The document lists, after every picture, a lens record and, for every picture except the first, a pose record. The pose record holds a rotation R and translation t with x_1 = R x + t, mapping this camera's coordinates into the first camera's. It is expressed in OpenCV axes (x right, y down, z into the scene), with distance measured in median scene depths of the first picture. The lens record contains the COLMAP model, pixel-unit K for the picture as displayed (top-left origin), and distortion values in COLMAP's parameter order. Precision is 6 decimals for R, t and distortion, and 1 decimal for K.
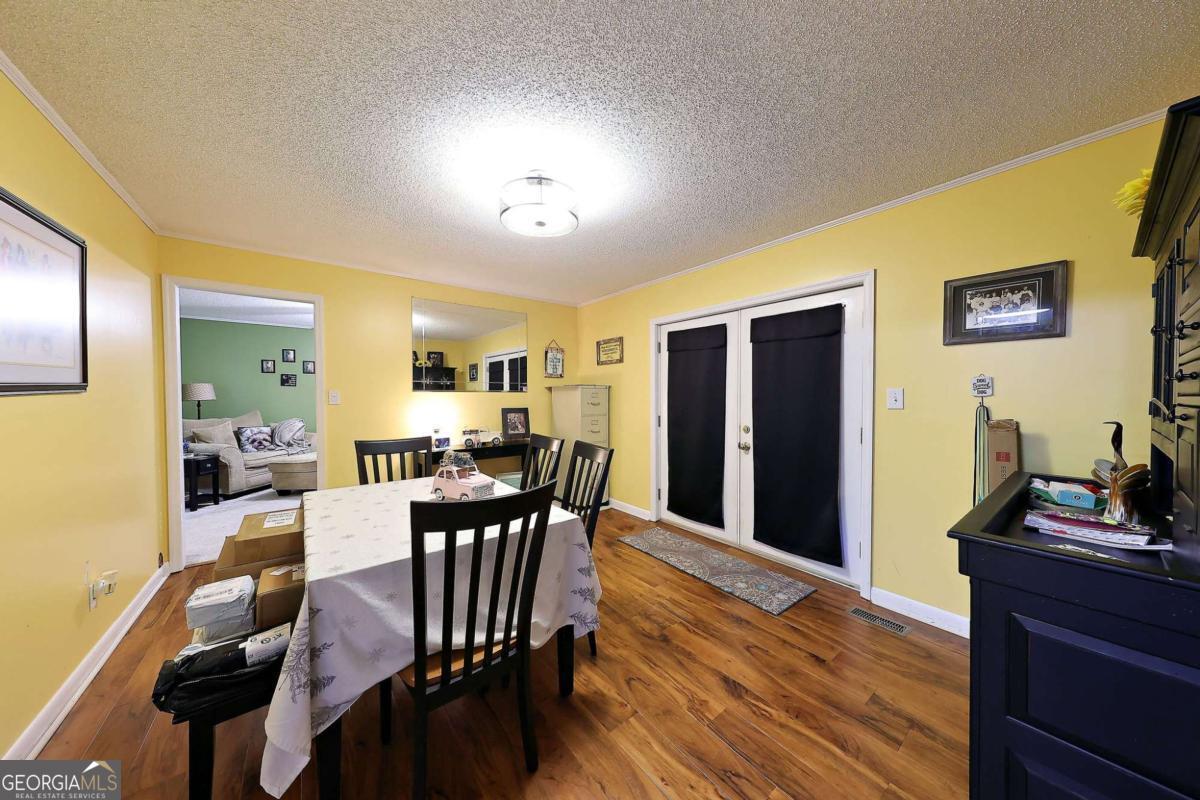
lens RADIAL K [[378.3, 0, 602.7], [0, 378.3, 400.9], [0, 0, 1]] dist [0.000118, -0.000012]
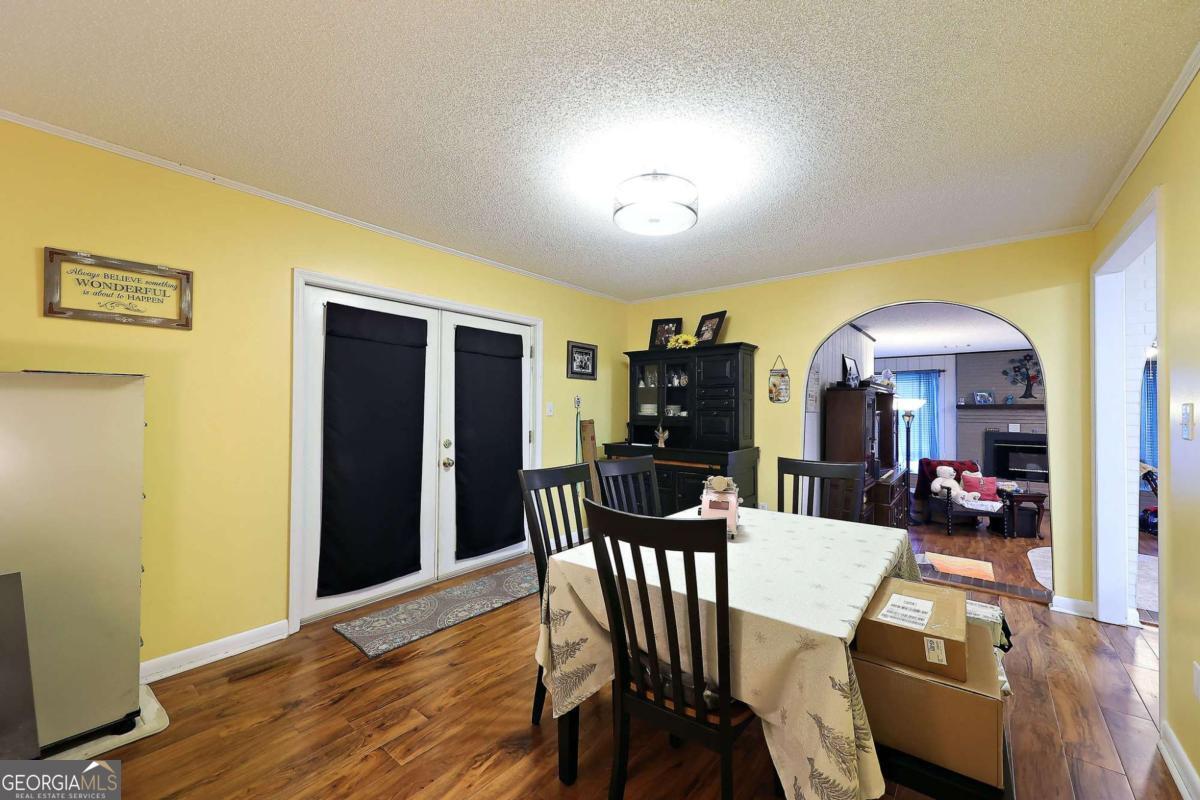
lens RADIAL K [[473.8, 0, 600.0], [0, 473.8, 400.0], [0, 0, 1]] dist [-0.000356, 0.000021]
pose [[-0.229857, 0.015034, 0.973108, -0.802772], [0.008402, 0.999874, -0.013462, -0.011410], [-0.973188, 0.005081, -0.229954, 0.894493]]
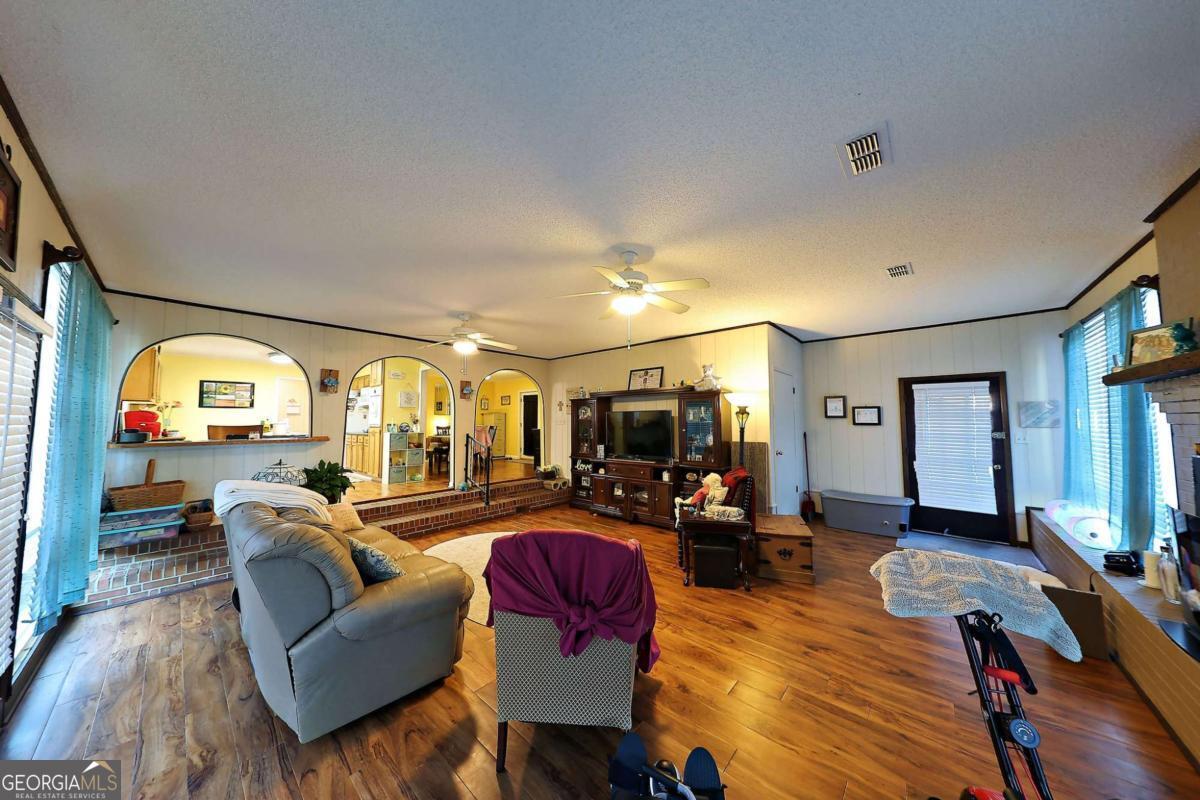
lens RADIAL K [[378.3, 0, 602.7], [0, 378.3, 400.9], [0, 0, 1]] dist [0.000118, -0.000012]
pose [[0.983062, 0.004023, 0.183228, 0.289717], [0.009143, 0.997438, -0.070953, 0.102022], [-0.183044, 0.071427, 0.980507, -2.528036]]
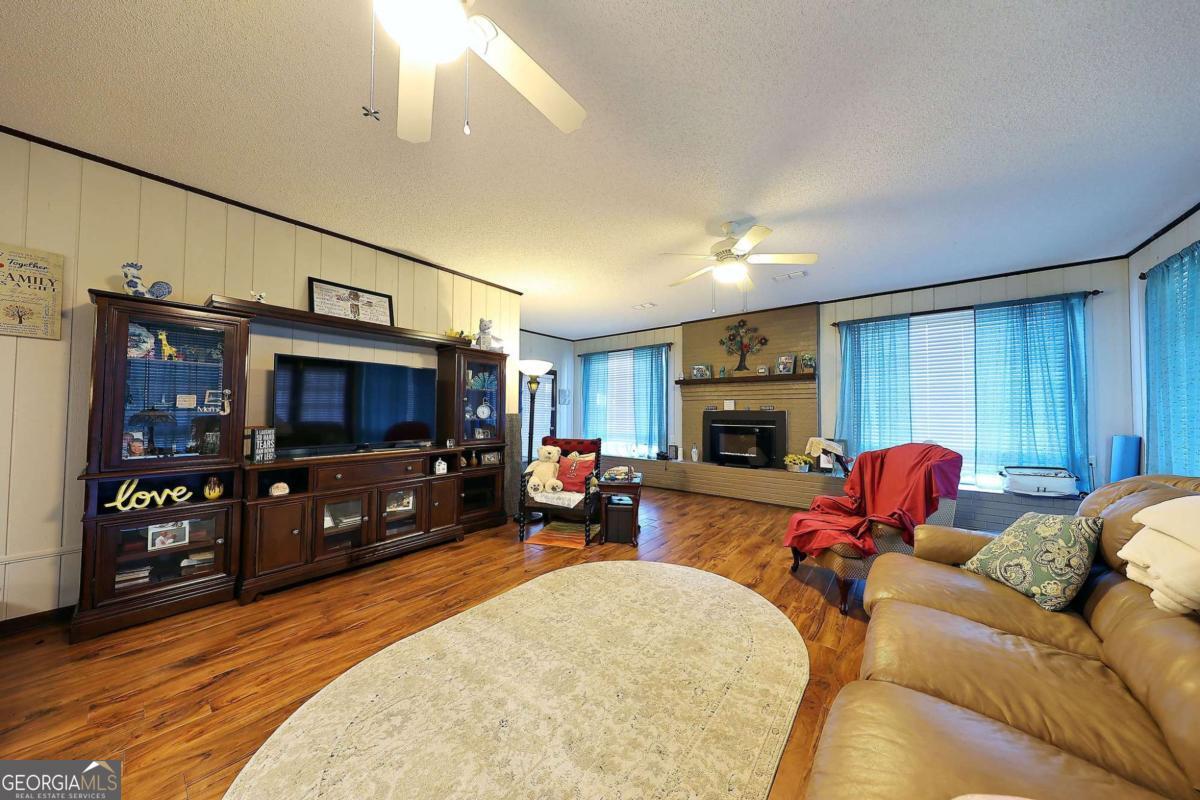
lens RADIAL K [[378.3, 0, 602.7], [0, 378.3, 400.9], [0, 0, 1]] dist [0.000118, -0.000012]
pose [[-0.238613, 0.026923, 0.970741, -0.366086], [0.009000, 0.999634, -0.025512, 0.159475], [-0.971073, 0.002649, -0.238768, -1.045102]]
